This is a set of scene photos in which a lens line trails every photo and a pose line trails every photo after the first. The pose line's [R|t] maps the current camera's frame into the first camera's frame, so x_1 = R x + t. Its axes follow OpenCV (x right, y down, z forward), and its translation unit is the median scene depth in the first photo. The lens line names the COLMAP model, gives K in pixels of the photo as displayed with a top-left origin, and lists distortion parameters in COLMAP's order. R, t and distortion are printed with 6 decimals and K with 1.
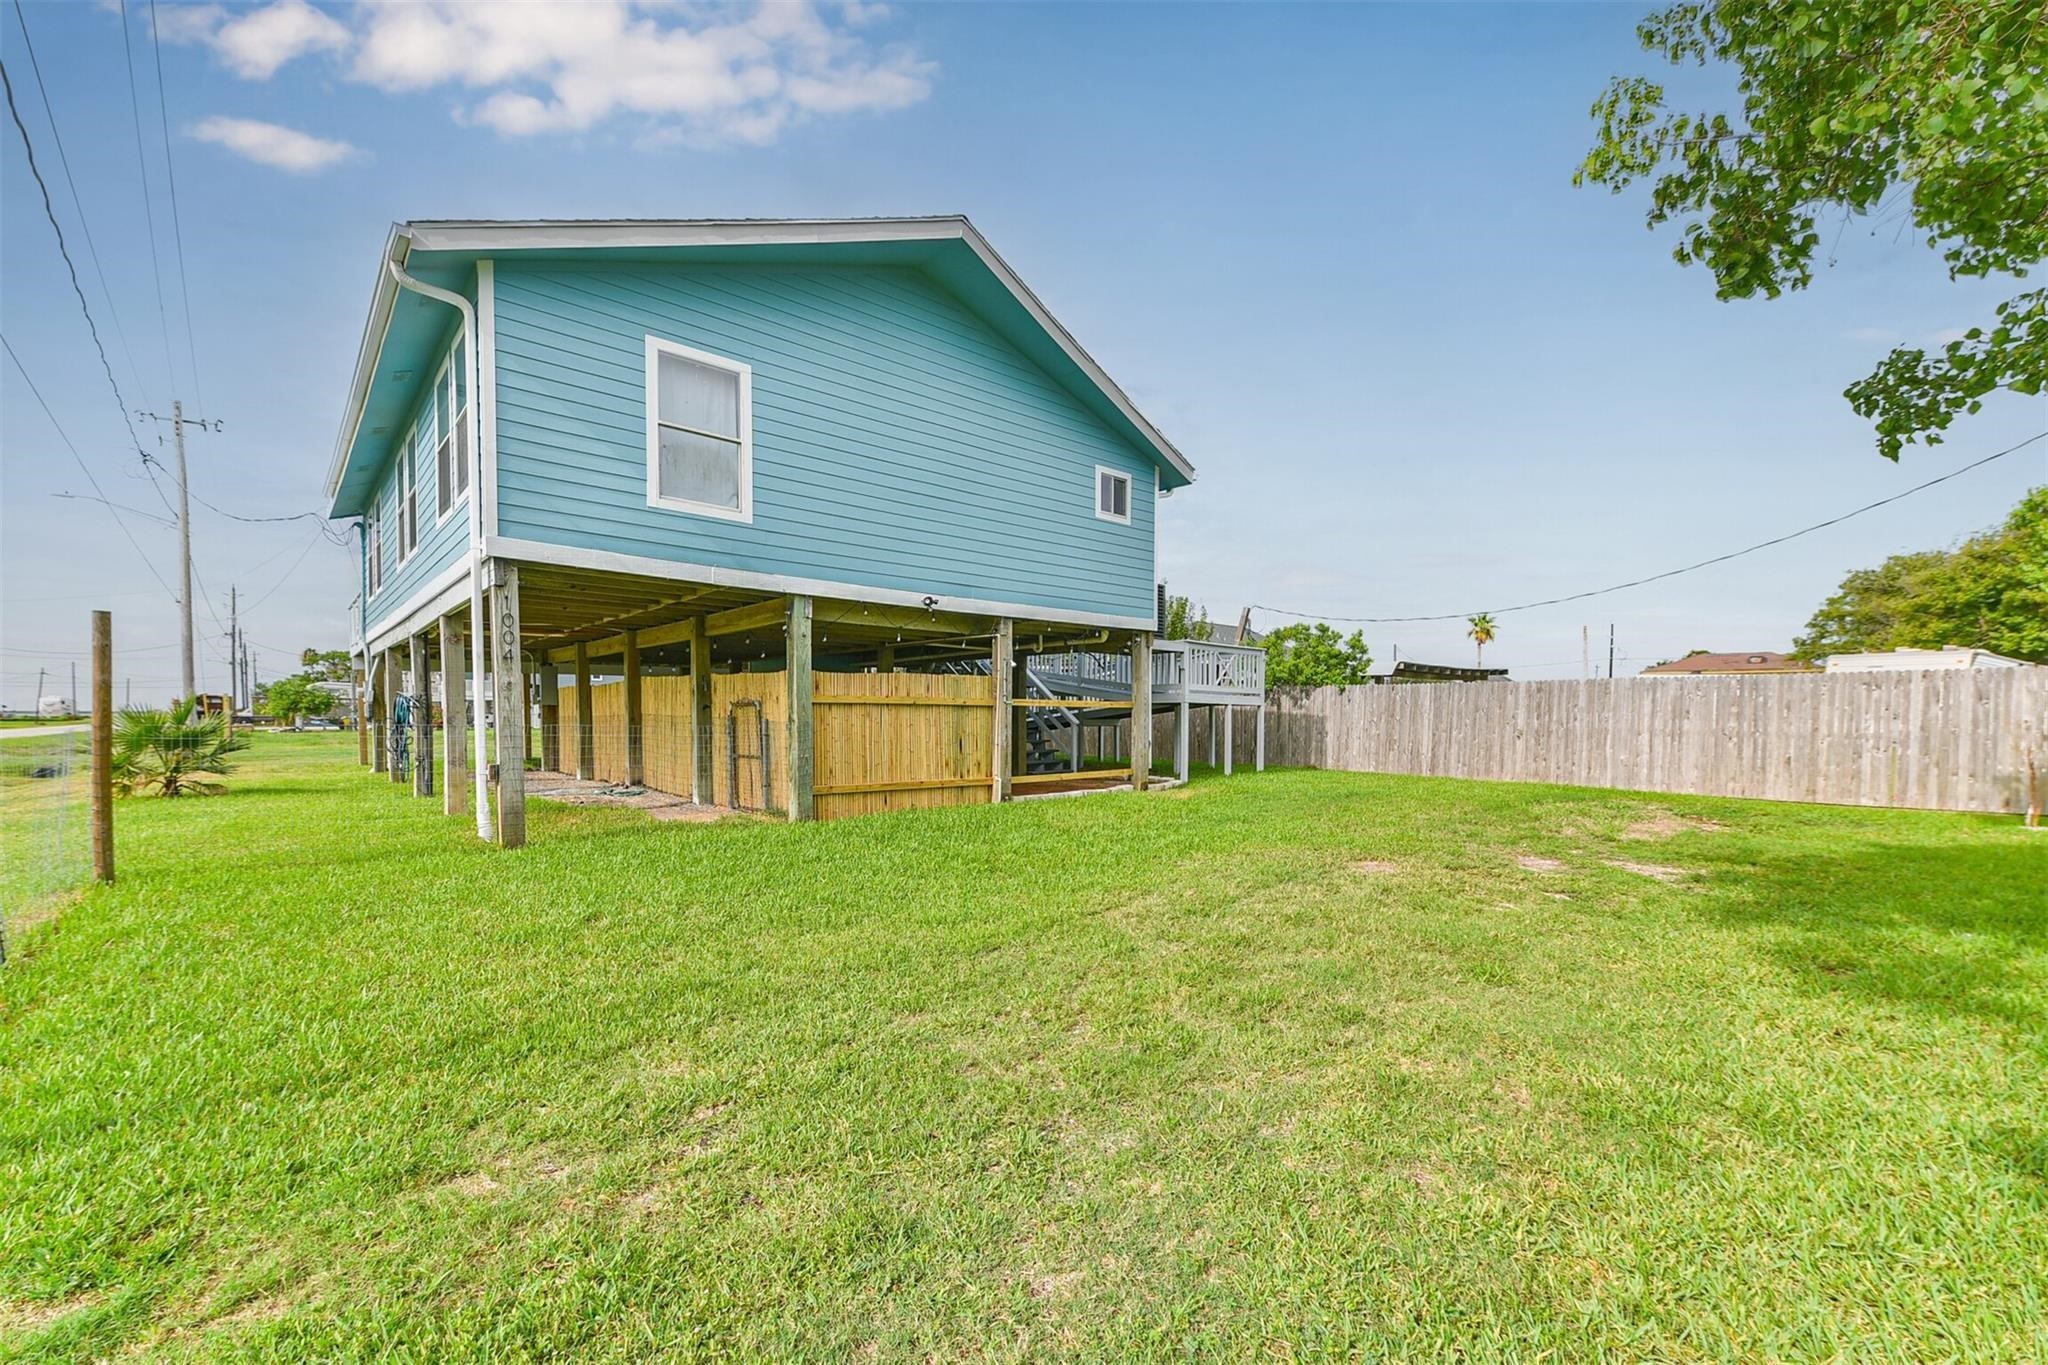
lens RADIAL K [[877.1, 0, 1035.7], [0, 877.1, 711.7], [0, 0, 1]] dist [0.009898, -0.011139]
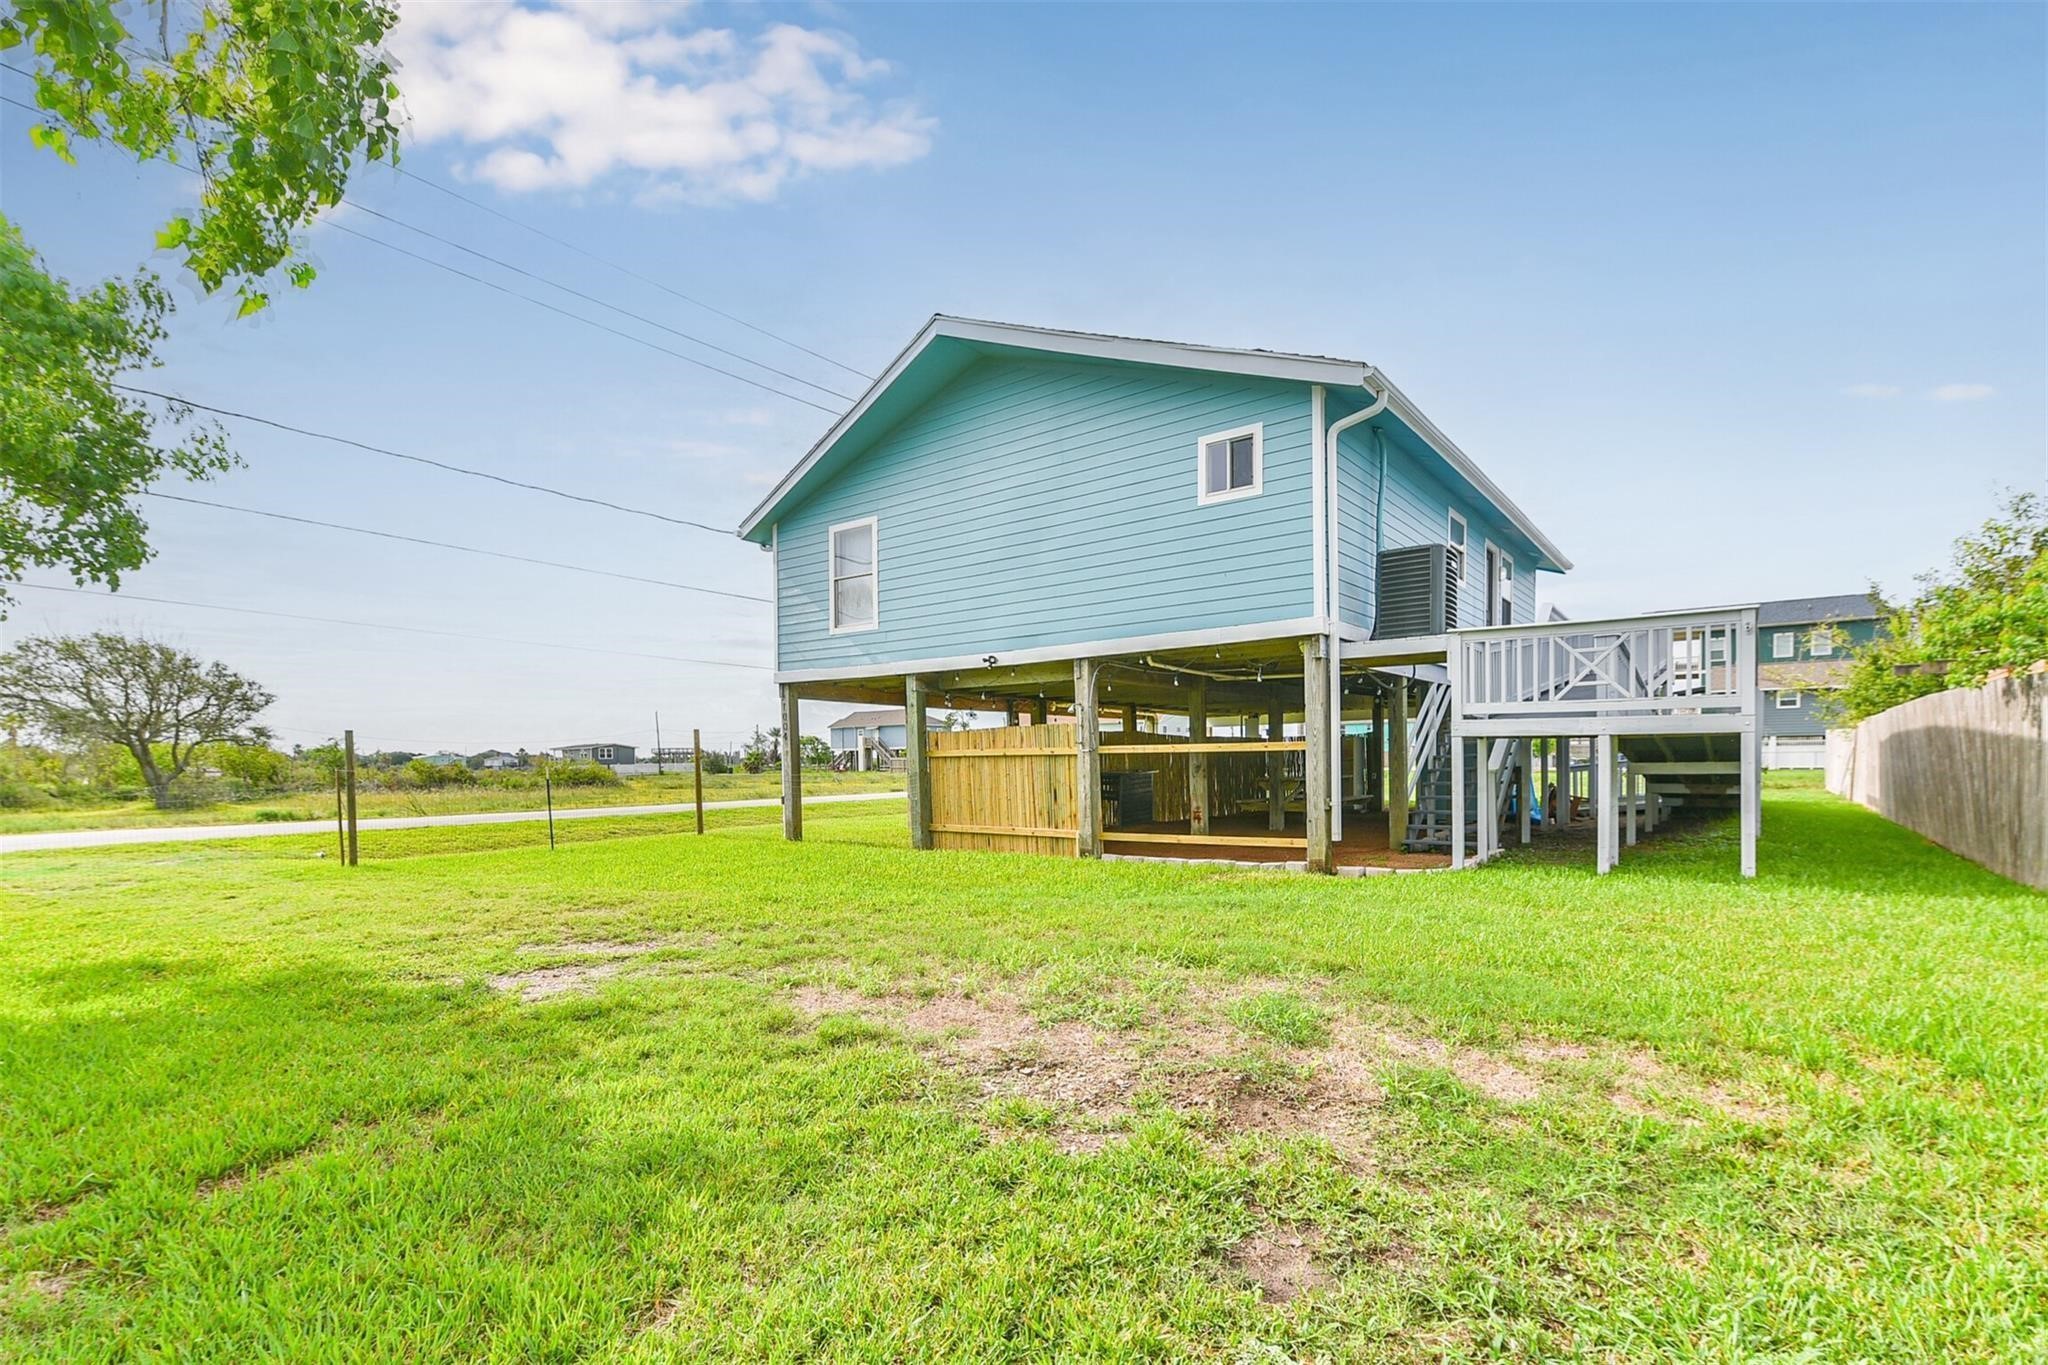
lens RADIAL K [[877.1, 0, 1035.7], [0, 877.1, 711.7], [0, 0, 1]] dist [0.009898, -0.011139]
pose [[0.213085, -0.050201, -0.975743, 0.857785], [0.032348, 0.998494, -0.044308, -0.012221], [0.976498, -0.022122, 0.214388, 0.757117]]
